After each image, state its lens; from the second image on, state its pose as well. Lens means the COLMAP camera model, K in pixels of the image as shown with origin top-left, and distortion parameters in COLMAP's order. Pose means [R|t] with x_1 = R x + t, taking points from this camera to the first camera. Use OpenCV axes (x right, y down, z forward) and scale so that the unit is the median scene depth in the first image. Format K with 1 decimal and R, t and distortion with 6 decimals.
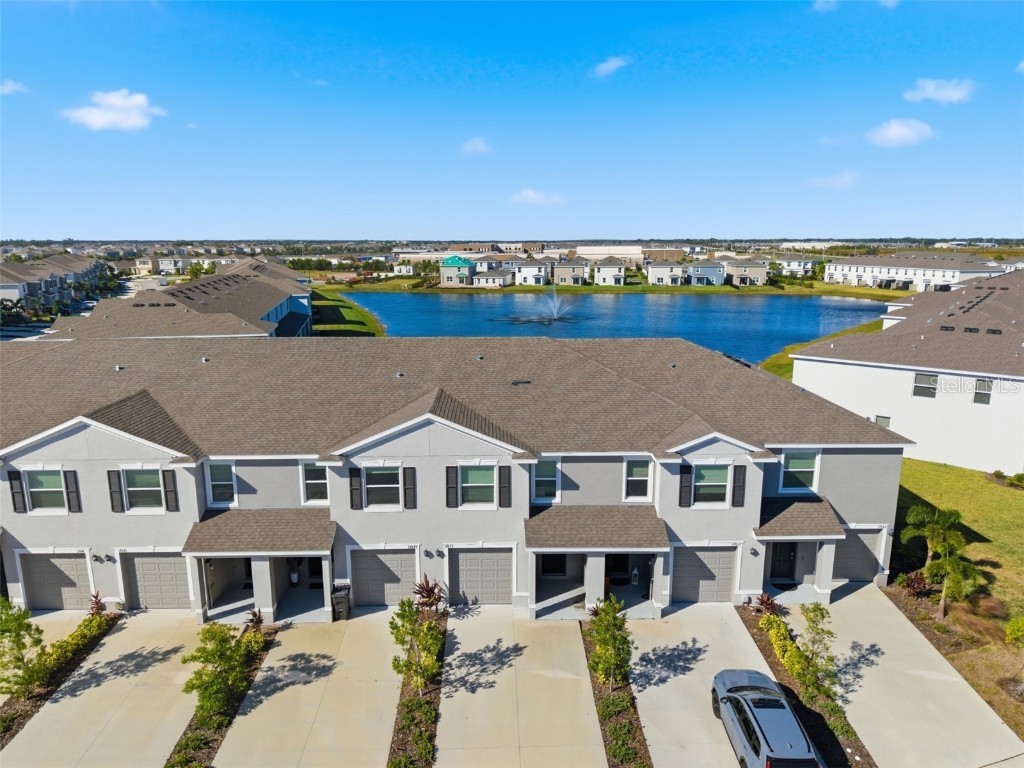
lens RADIAL K [[679.4, 0, 508.4], [0, 679.4, 381.2], [0, 0, 1]] dist [0.036491, -0.042204]
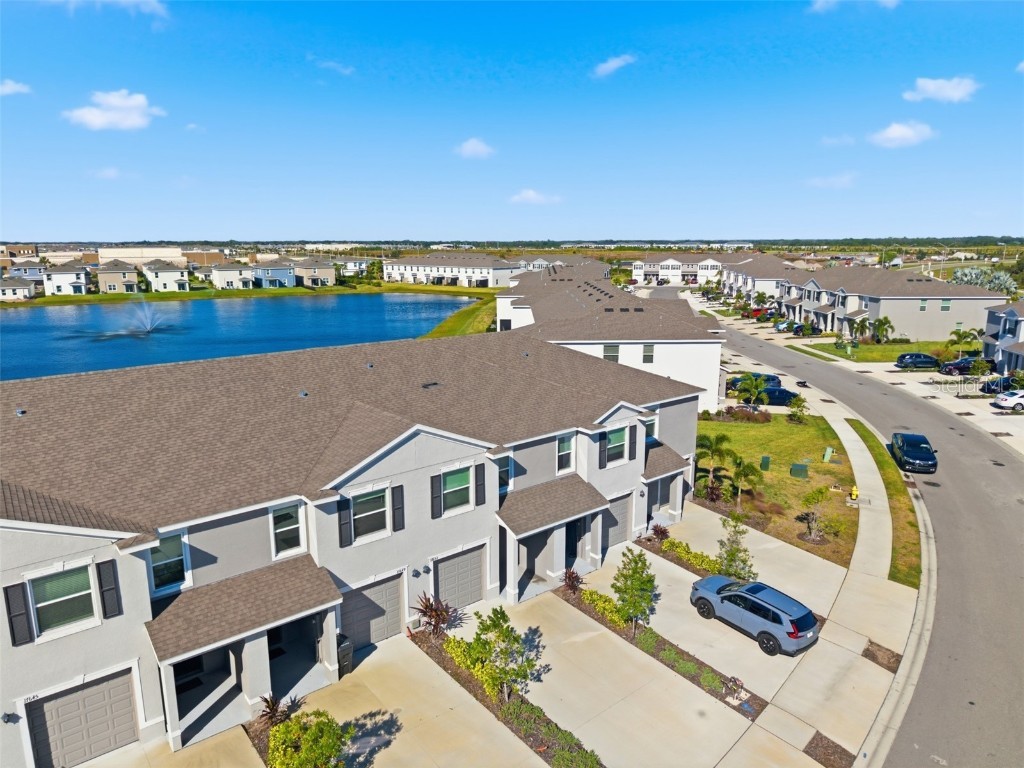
lens RADIAL K [[679.4, 0, 507.6], [0, 679.4, 381.3], [0, 0, 1]] dist [0.036491, -0.042204]
pose [[0.785104, -0.123515, 0.606923, -0.557382], [0.125083, 0.991342, 0.039942, -0.031806], [-0.606602, 0.044557, 0.793756, 0.161432]]
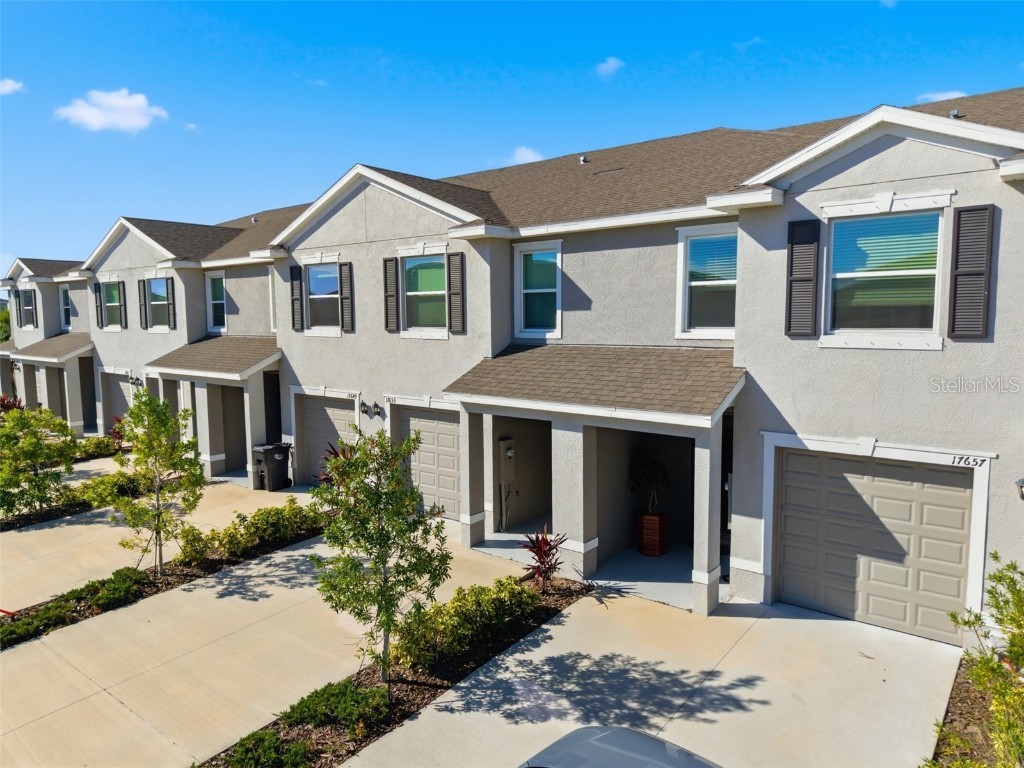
lens RADIAL K [[679.4, 0, 509.3], [0, 679.4, 388.5], [0, 0, 1]] dist [0.036491, -0.042204]
pose [[0.767778, 0.062849, -0.637626, 0.373720], [-0.121079, 0.991478, -0.048066, 0.247684], [0.629172, 0.114107, 0.768845, 0.602036]]
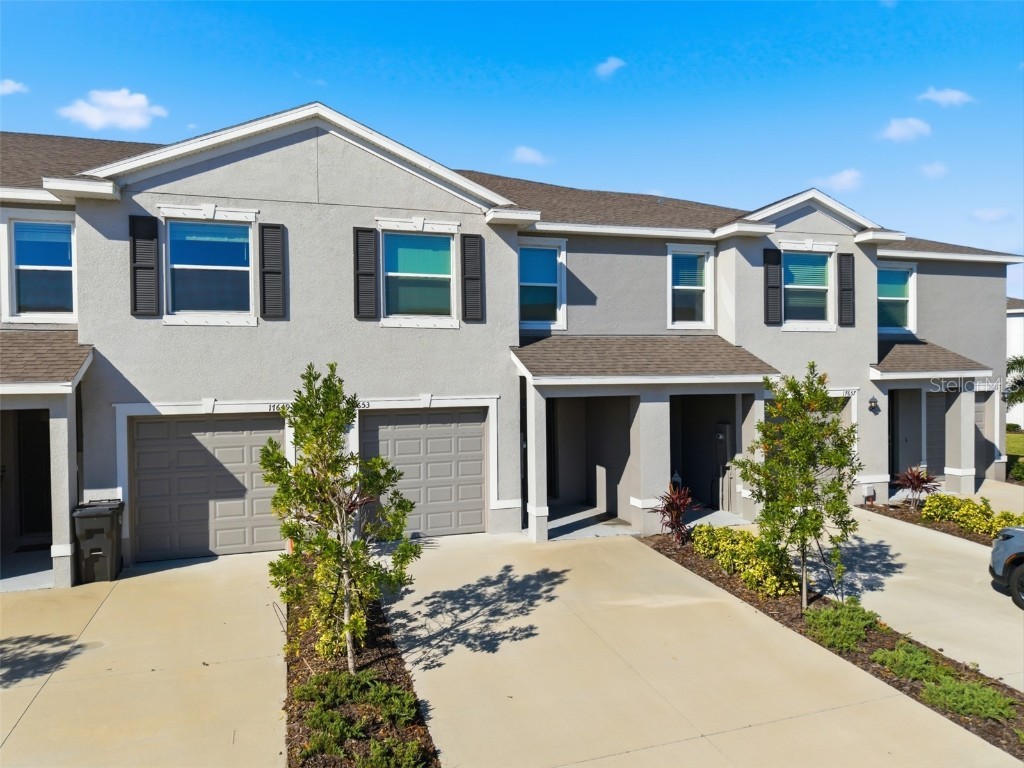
lens RADIAL K [[679.4, 0, 506.6], [0, 679.4, 385.9], [0, 0, 1]] dist [0.036491, -0.042204]
pose [[0.958376, -0.014538, 0.285137, -0.124424], [0.068275, 0.981396, -0.179442, 0.320527], [-0.277224, 0.191441, 0.941540, 0.520430]]
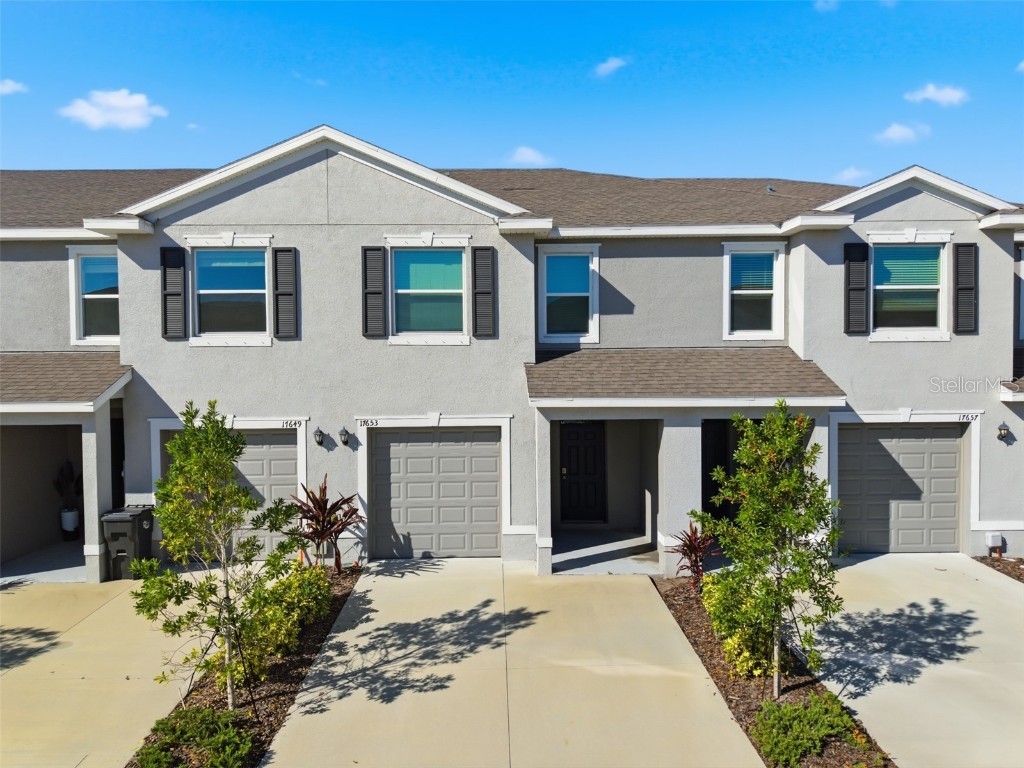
lens RADIAL K [[679.4, 0, 504.8], [0, 679.4, 389.3], [0, 0, 1]] dist [0.036491, -0.042204]
pose [[0.999978, -0.006527, -0.001463, 0.009203], [0.006185, 0.985554, -0.169248, 0.299780], [0.002546, 0.169236, 0.985572, 0.523339]]
